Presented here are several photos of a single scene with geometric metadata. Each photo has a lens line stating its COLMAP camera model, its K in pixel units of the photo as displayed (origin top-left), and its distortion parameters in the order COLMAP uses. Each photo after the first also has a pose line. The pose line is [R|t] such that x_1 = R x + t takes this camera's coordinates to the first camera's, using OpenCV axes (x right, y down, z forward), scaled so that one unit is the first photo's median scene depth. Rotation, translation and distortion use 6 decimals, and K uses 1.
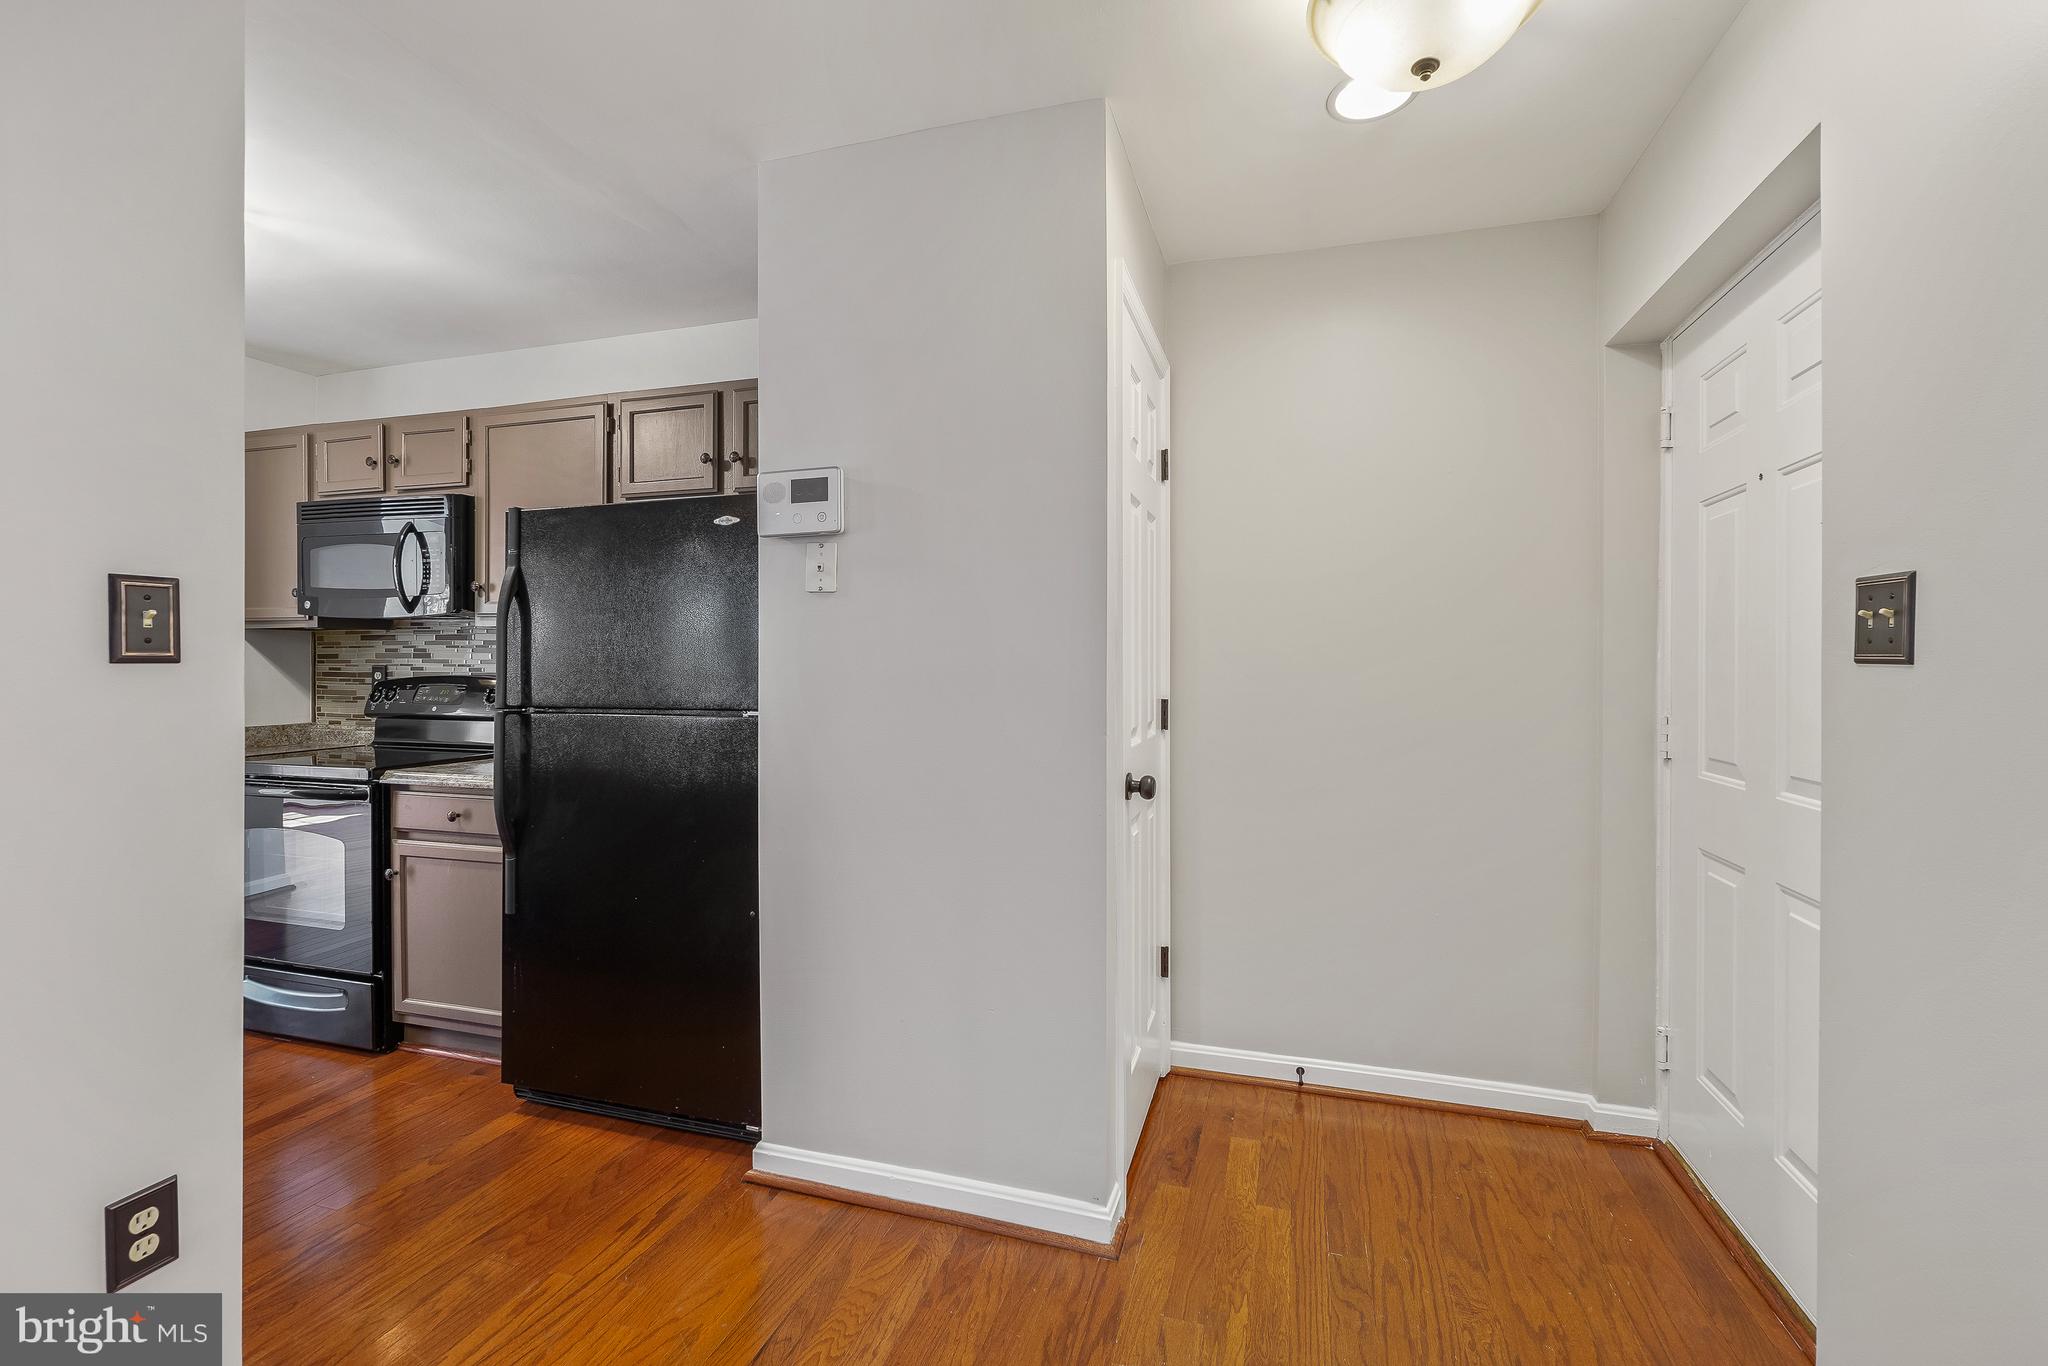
lens RADIAL K [[881.0, 0, 1009.0], [0, 881.0, 662.8], [0, 0, 1]] dist [0.010746, -0.000443]
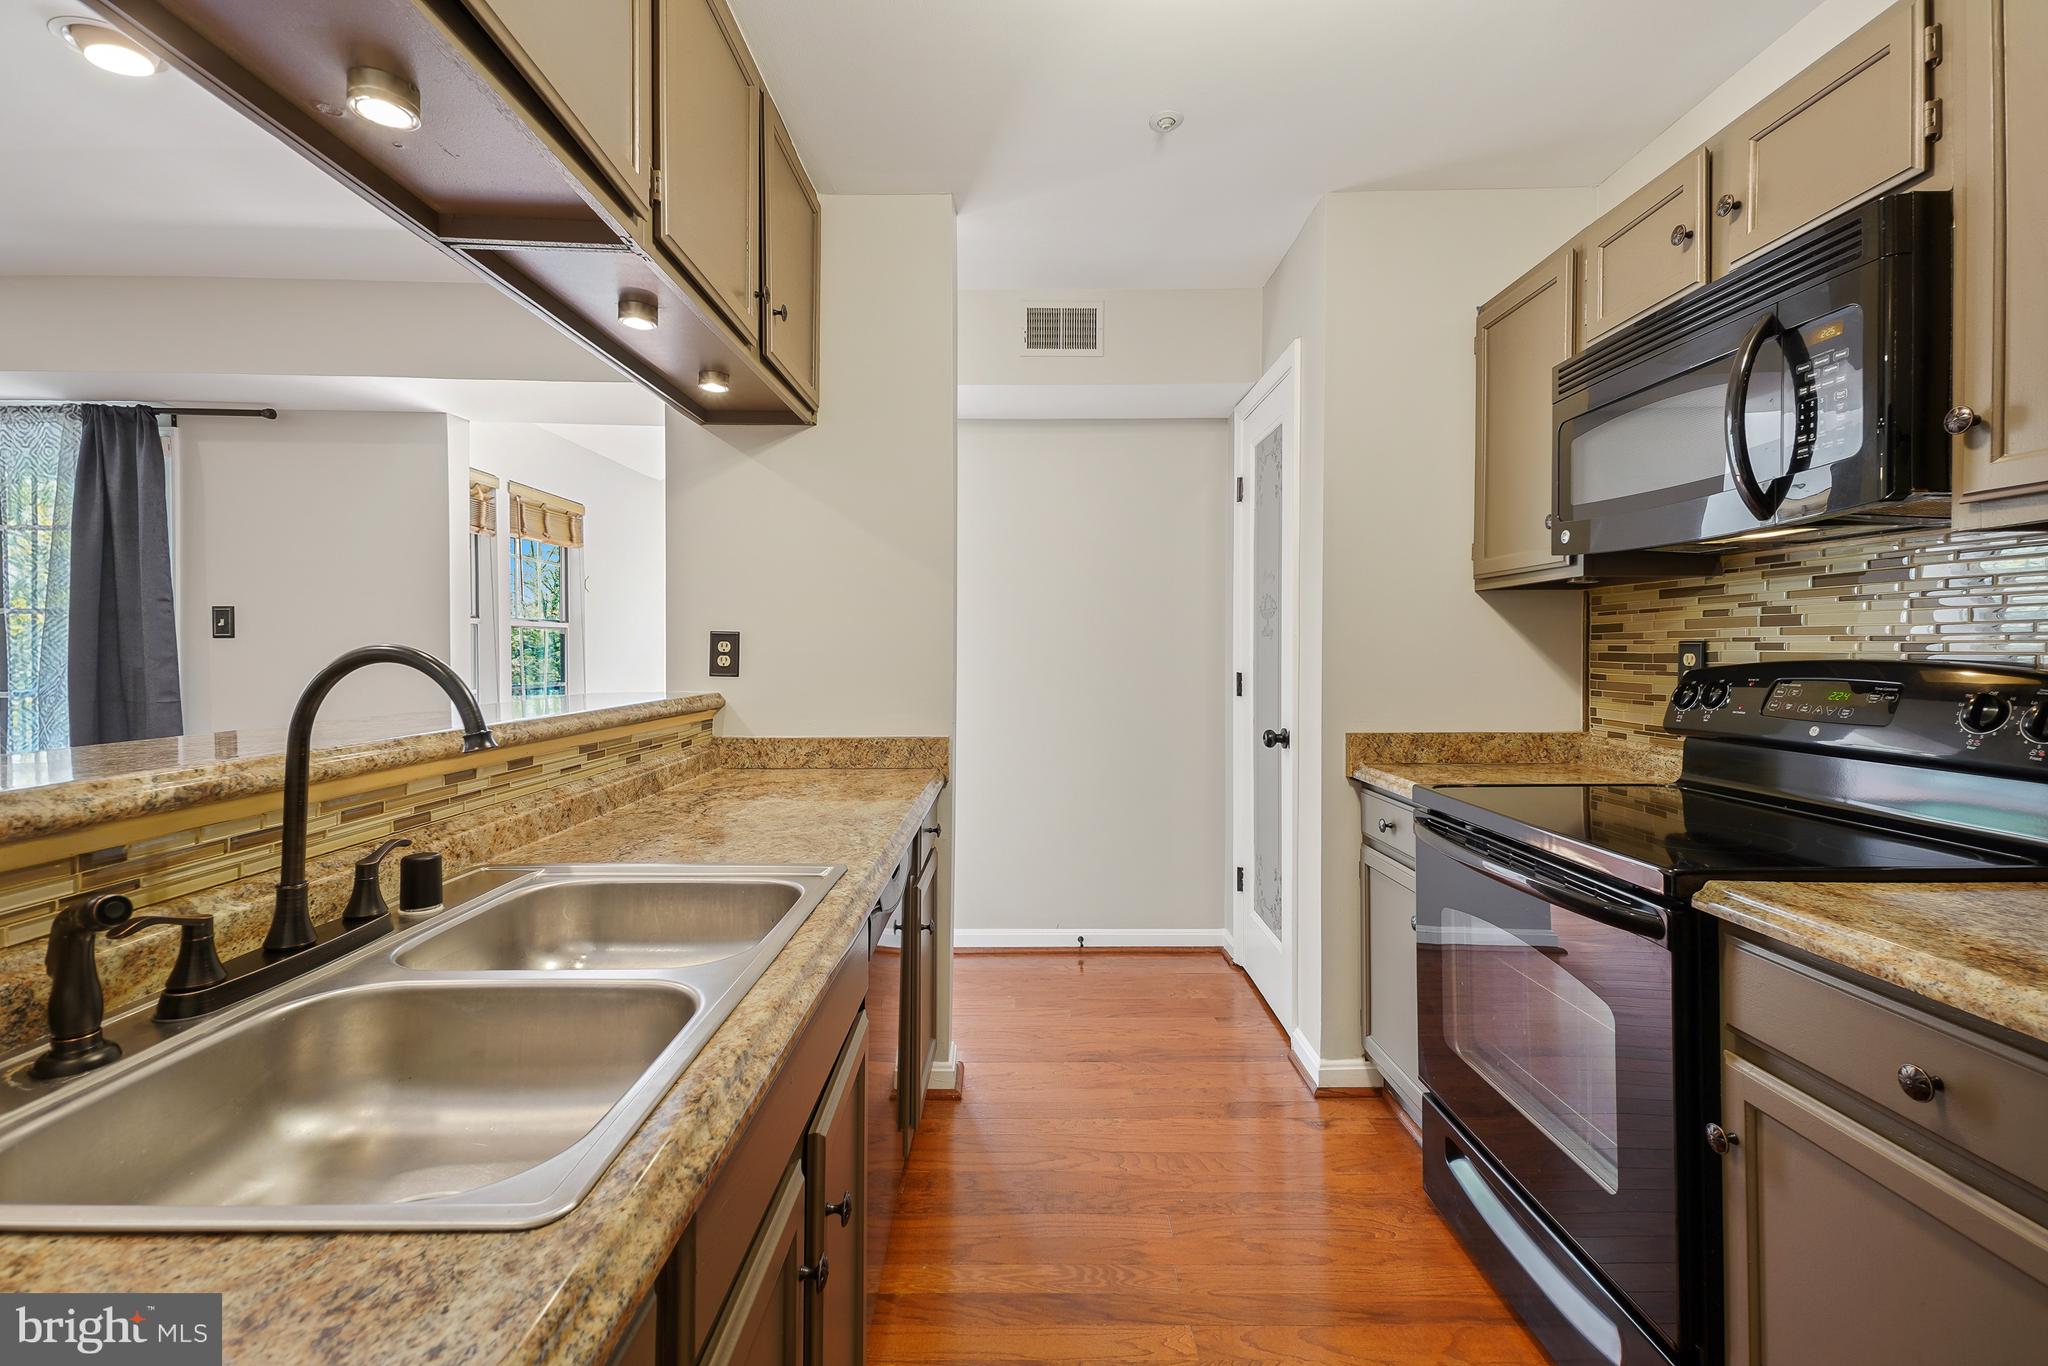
lens RADIAL K [[881.0, 0, 1009.0], [0, 881.0, 662.8], [0, 0, 1]] dist [0.010746, -0.000443]
pose [[0.292413, 0.010533, -0.956234, -0.314708], [0.002176, 0.999929, 0.011680, 0.009393], [0.956290, -0.005496, 0.292370, 0.442095]]
